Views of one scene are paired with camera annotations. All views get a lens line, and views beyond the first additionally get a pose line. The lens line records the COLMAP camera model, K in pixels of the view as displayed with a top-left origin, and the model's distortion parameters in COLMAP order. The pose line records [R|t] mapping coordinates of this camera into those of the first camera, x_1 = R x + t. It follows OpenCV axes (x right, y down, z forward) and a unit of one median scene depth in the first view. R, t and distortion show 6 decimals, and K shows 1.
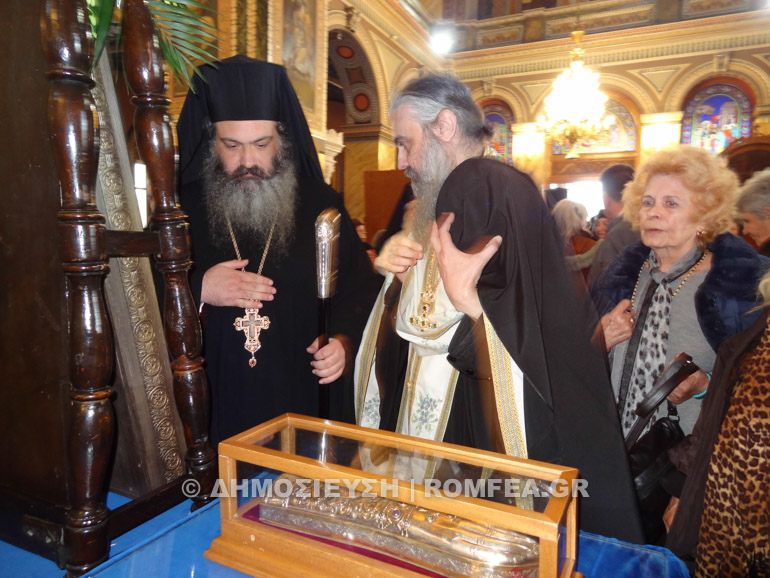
lens RADIAL K [[527.1, 0, 385.6], [0, 527.1, 288.8], [0, 0, 1]] dist [0.001137, 0.002091]
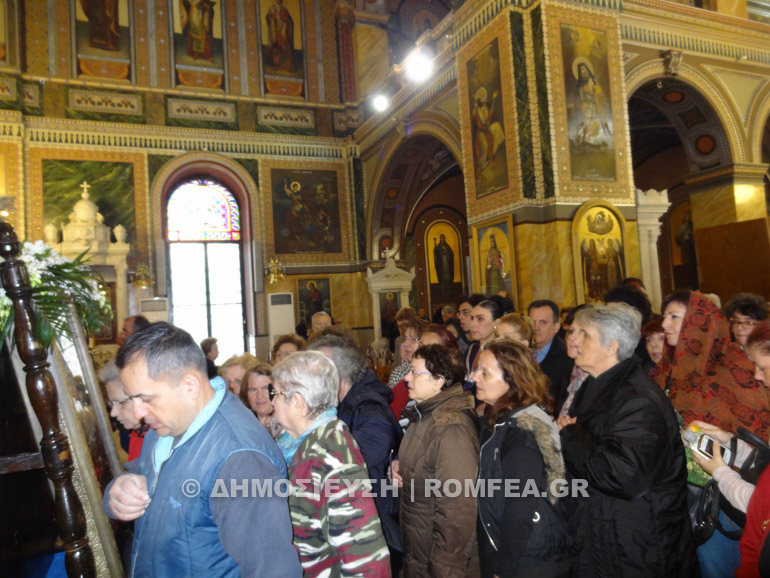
lens RADIAL K [[527.1, 0, 383.5], [0, 527.1, 288.5], [0, 0, 1]] dist [0.001137, 0.002091]
pose [[0.747197, -0.097326, -0.657438, 0.126897], [0.021271, 0.992215, -0.122711, -0.035652], [0.664262, 0.077704, 0.743450, 0.047602]]
